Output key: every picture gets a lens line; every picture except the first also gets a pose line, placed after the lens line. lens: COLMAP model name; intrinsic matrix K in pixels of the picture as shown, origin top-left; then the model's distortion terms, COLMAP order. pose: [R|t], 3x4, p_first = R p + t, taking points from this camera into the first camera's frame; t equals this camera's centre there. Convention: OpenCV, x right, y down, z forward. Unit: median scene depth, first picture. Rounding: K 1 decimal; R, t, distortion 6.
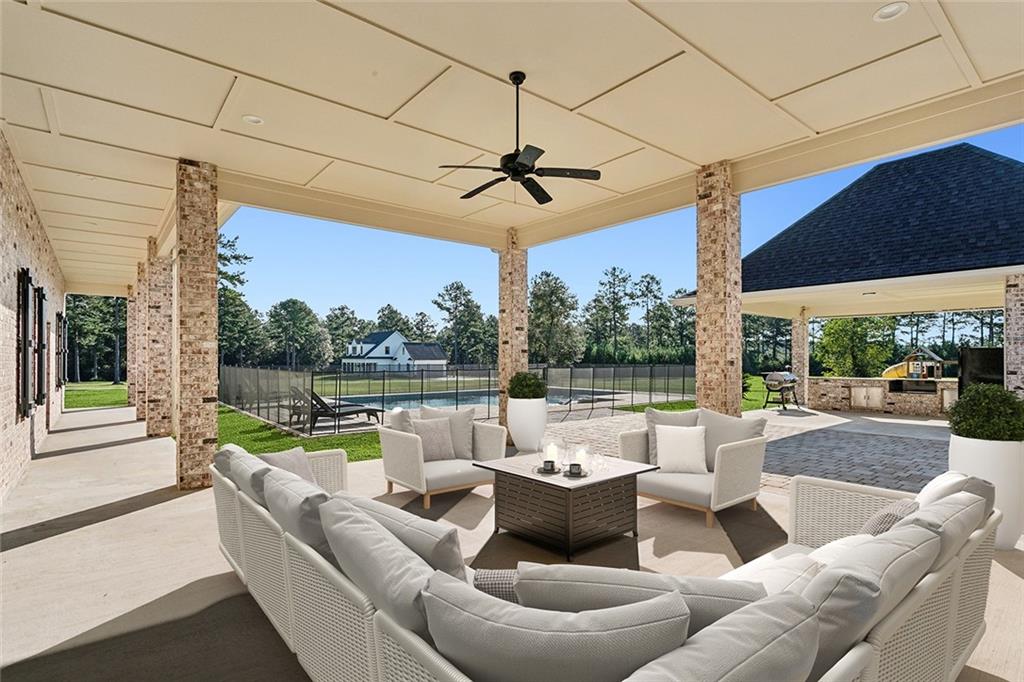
lens RADIAL K [[508.4, 0, 510.6], [0, 508.4, 369.4], [0, 0, 1]] dist [0.002169, 0.000174]
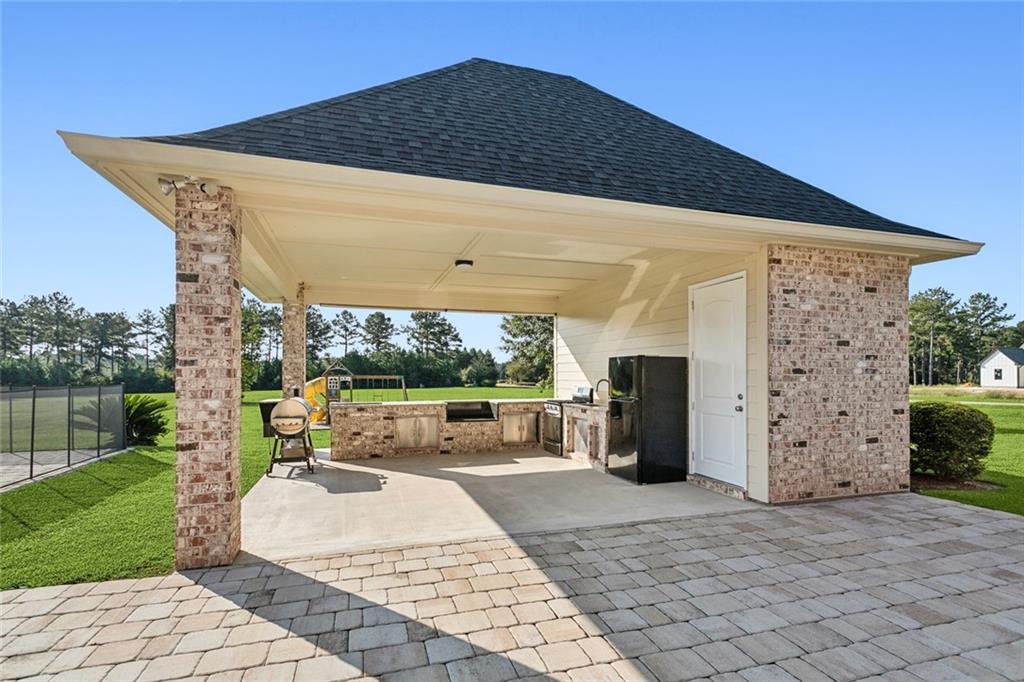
lens RADIAL K [[508.4, 0, 510.6], [0, 508.4, 369.4], [0, 0, 1]] dist [0.002169, 0.000174]
pose [[0.384418, 0.009186, 0.923114, 0.144324], [0.018459, 0.999674, -0.017635, -0.011082], [-0.922975, 0.023818, 0.384123, 0.621075]]
